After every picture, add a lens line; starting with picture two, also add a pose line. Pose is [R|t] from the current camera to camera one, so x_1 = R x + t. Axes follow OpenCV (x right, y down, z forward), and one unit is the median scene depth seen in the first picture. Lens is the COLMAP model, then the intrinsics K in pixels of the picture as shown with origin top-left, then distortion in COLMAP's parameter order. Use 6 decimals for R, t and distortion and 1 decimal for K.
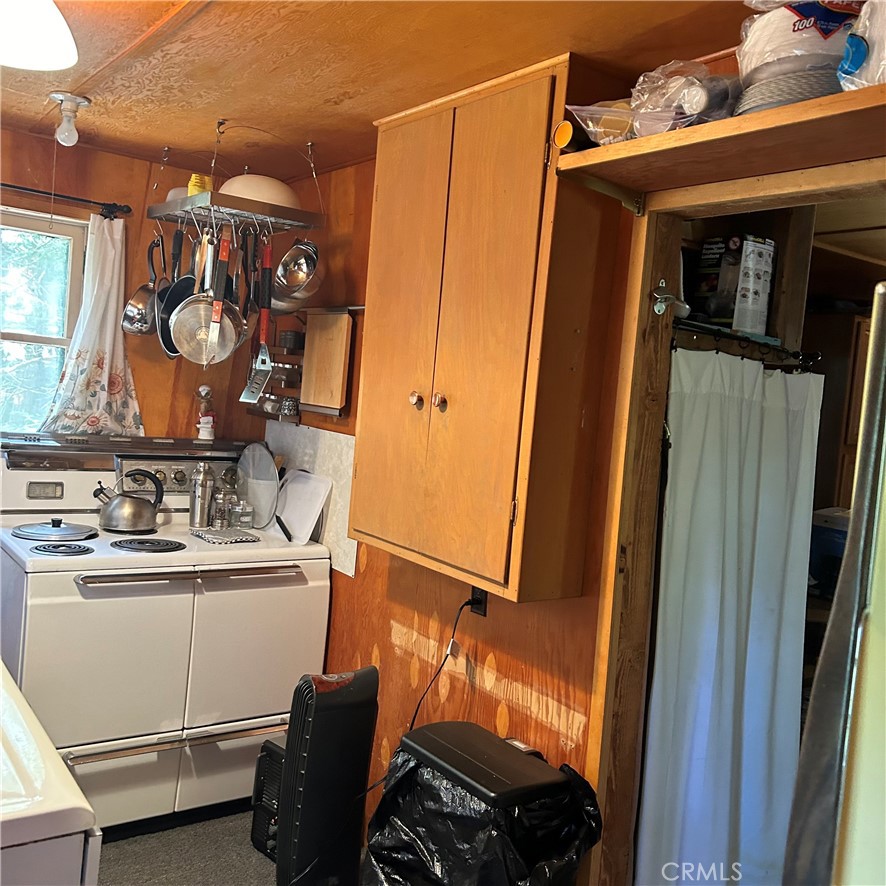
lens RADIAL K [[894.0, 0, 443.2], [0, 894.0, 435.8], [0, 0, 1]] dist [0.027673, 0.000000]
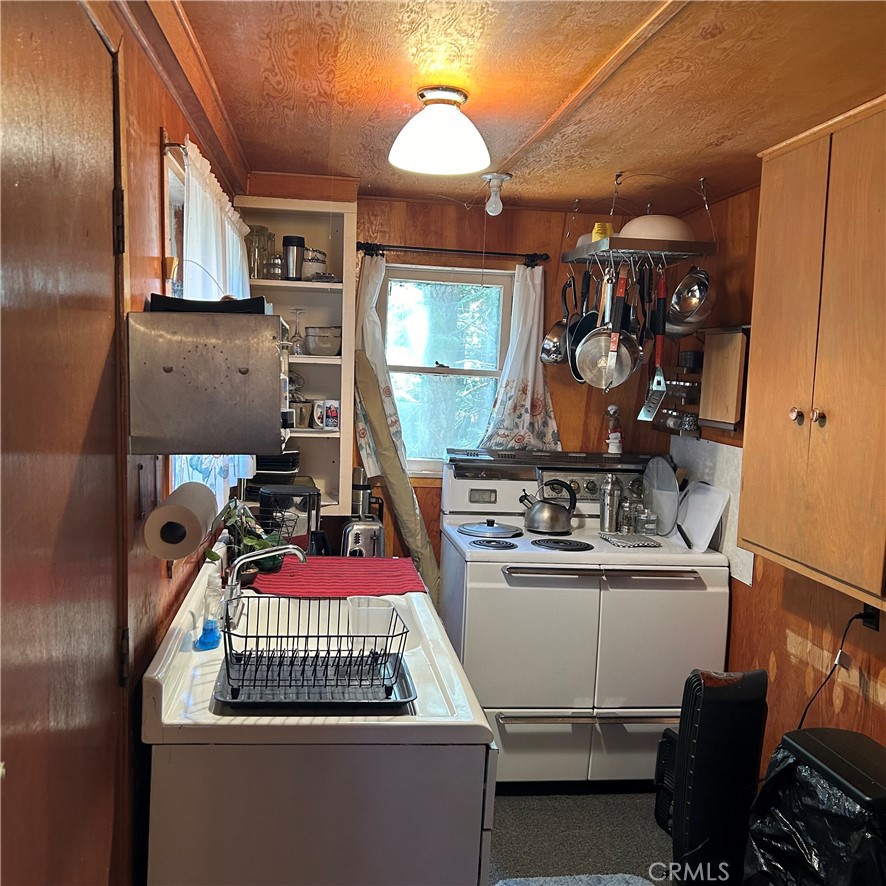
lens RADIAL K [[894.0, 0, 440.2], [0, 894.0, 443.2], [0, 0, 1]] dist [0.027673, 0.000000]
pose [[0.884104, -0.009580, -0.467191, 0.075625], [0.007479, 0.999952, -0.006352, -0.003833], [0.467230, 0.002121, 0.884133, -0.101167]]
